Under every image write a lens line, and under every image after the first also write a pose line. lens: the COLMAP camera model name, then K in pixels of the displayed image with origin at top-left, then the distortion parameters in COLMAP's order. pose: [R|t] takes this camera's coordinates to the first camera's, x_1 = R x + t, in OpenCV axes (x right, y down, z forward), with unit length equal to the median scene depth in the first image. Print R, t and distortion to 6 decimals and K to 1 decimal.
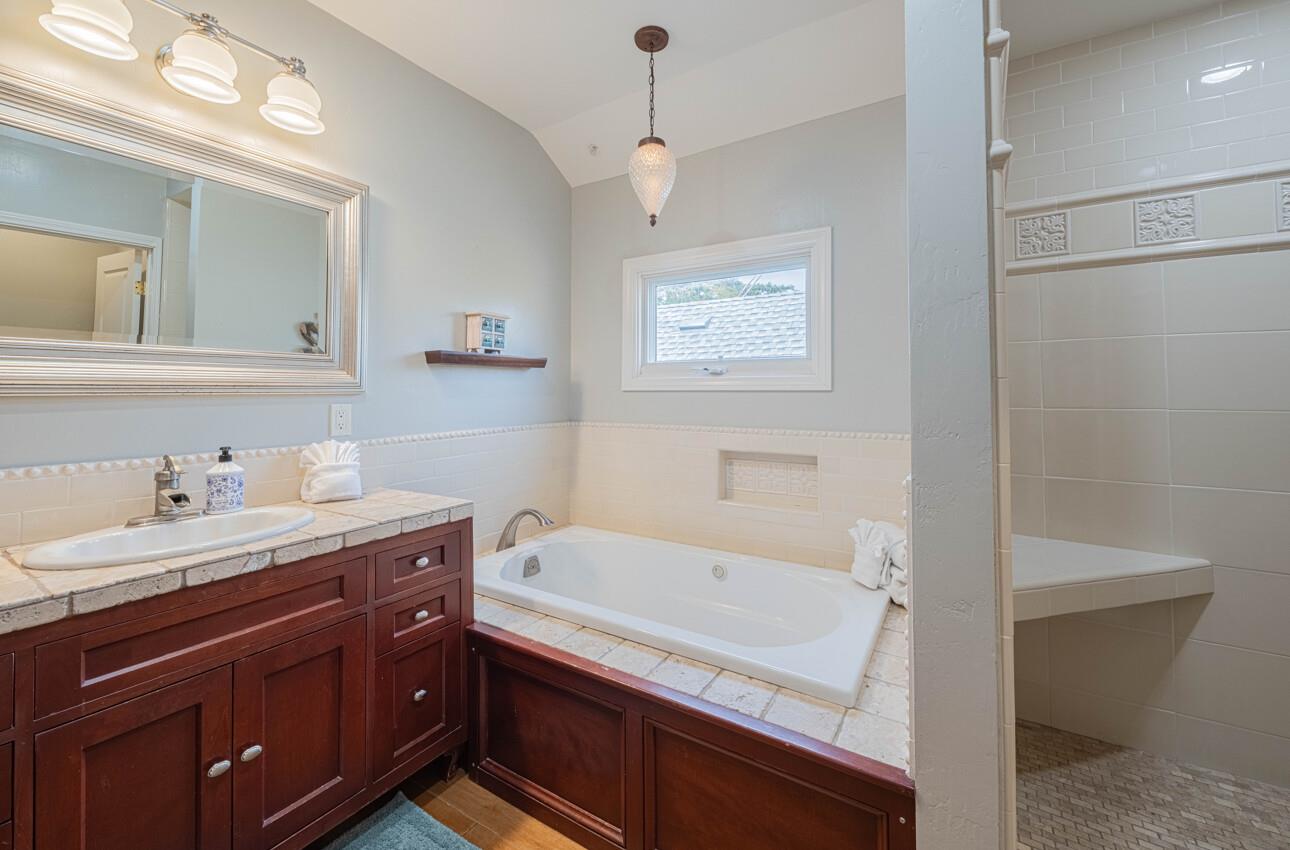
lens RADIAL K [[516.9, 0, 646.7], [0, 516.9, 396.2], [0, 0, 1]] dist [-0.011685, -0.000364]
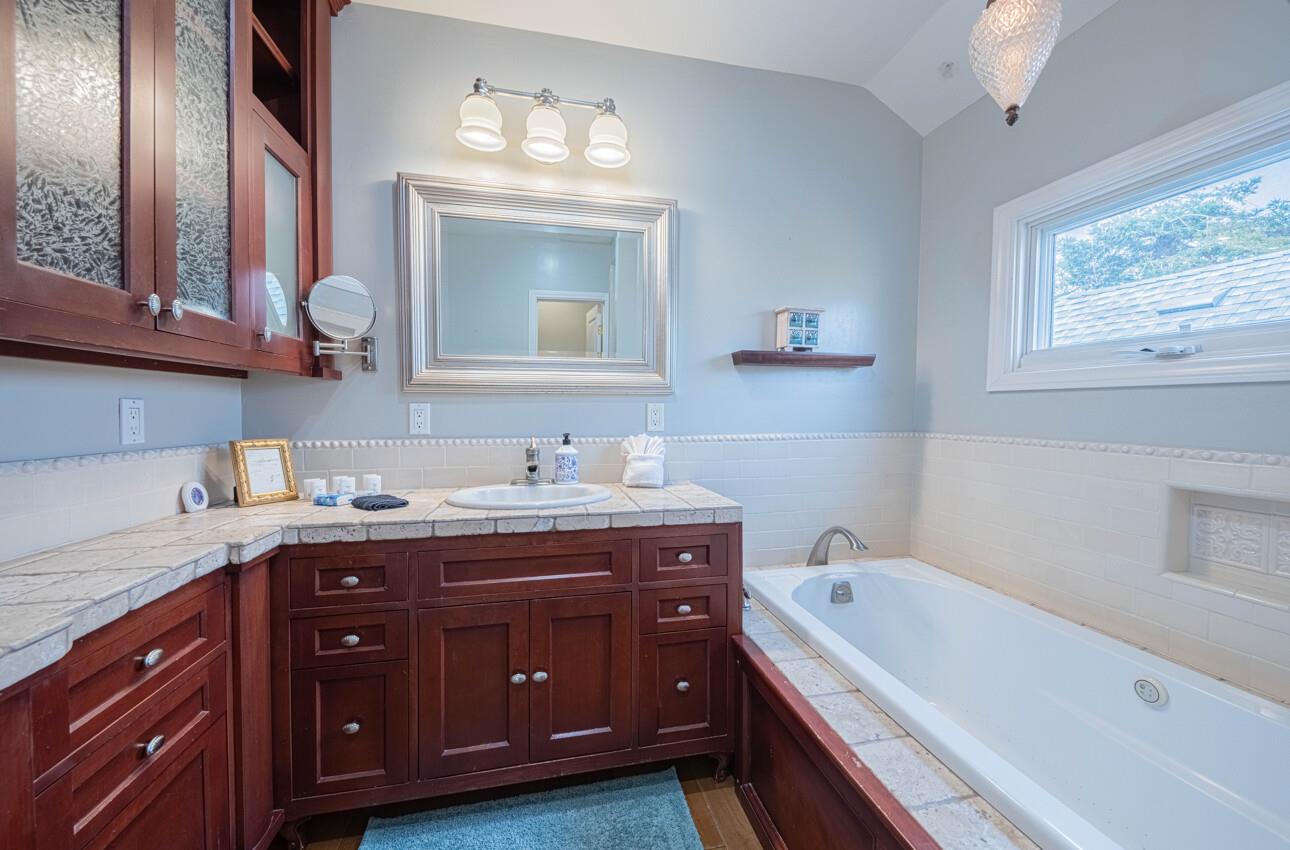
lens RADIAL K [[457.7, 0, 663.1], [0, 457.7, 432.6], [0, 0, 1]] dist [0.001214, -0.004466]
pose [[0.694136, 0.038406, -0.718819, 0.154714], [-0.013840, 0.999103, 0.040018, 0.041803], [0.719711, -0.017829, 0.694045, 0.331613]]
